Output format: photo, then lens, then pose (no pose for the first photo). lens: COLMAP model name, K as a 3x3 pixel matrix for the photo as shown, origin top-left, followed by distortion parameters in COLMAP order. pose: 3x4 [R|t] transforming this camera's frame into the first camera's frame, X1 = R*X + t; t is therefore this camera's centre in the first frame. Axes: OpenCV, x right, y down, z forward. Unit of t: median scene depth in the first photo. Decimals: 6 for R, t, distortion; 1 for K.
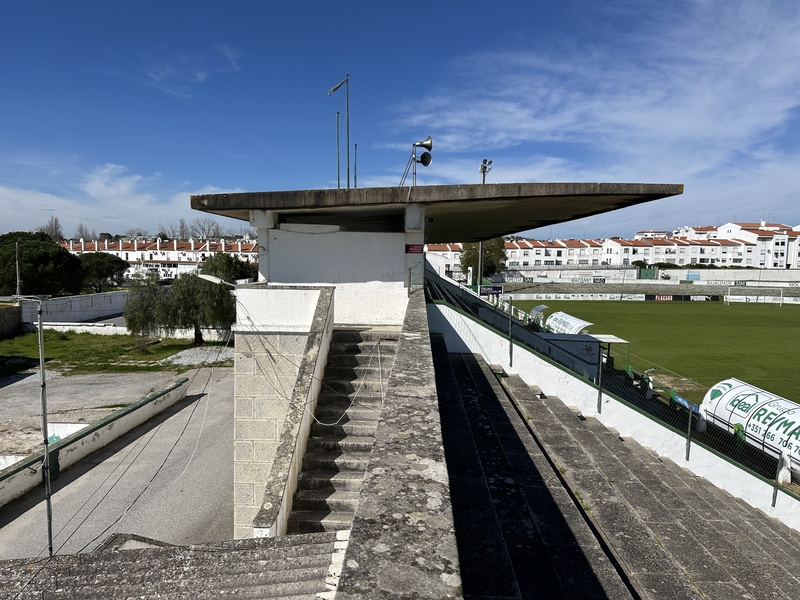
lens RADIAL K [[535.3, 0, 392.5], [0, 535.3, 293.7], [0, 0, 1]] dist [0.084533, -0.135562]
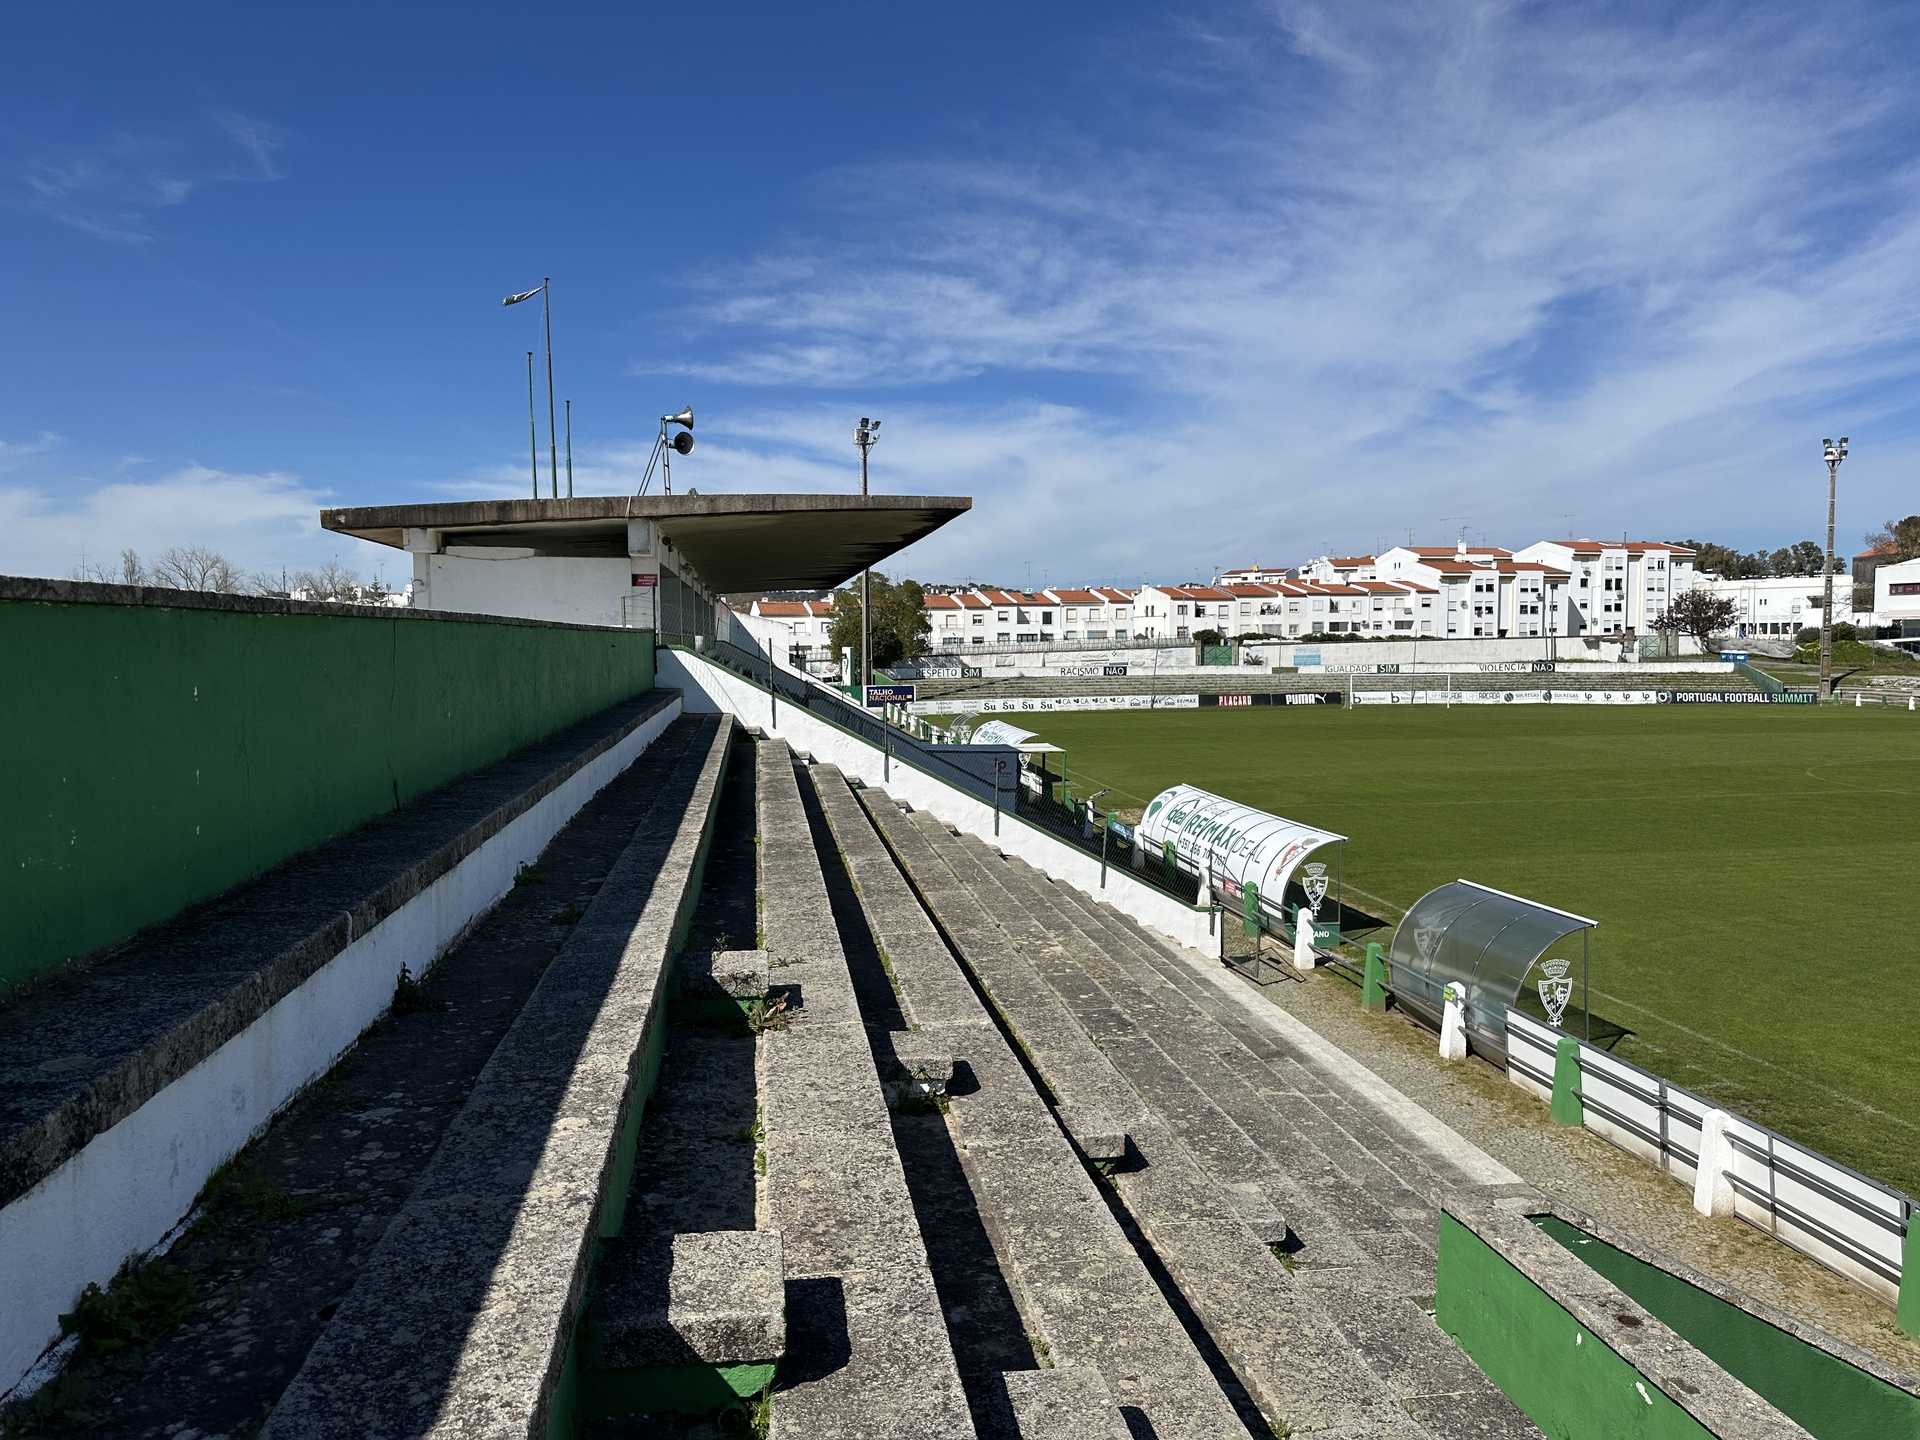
lens RADIAL K [[1332.5, 0, 957.4], [0, 1332.5, 697.2], [0, 0, 1]] dist [0.051517, -0.088405]
pose [[0.981271, -0.031793, 0.189992, 0.013280], [0.036708, 0.999075, -0.022410, 0.015955], [-0.189103, 0.028964, 0.981530, -0.103610]]
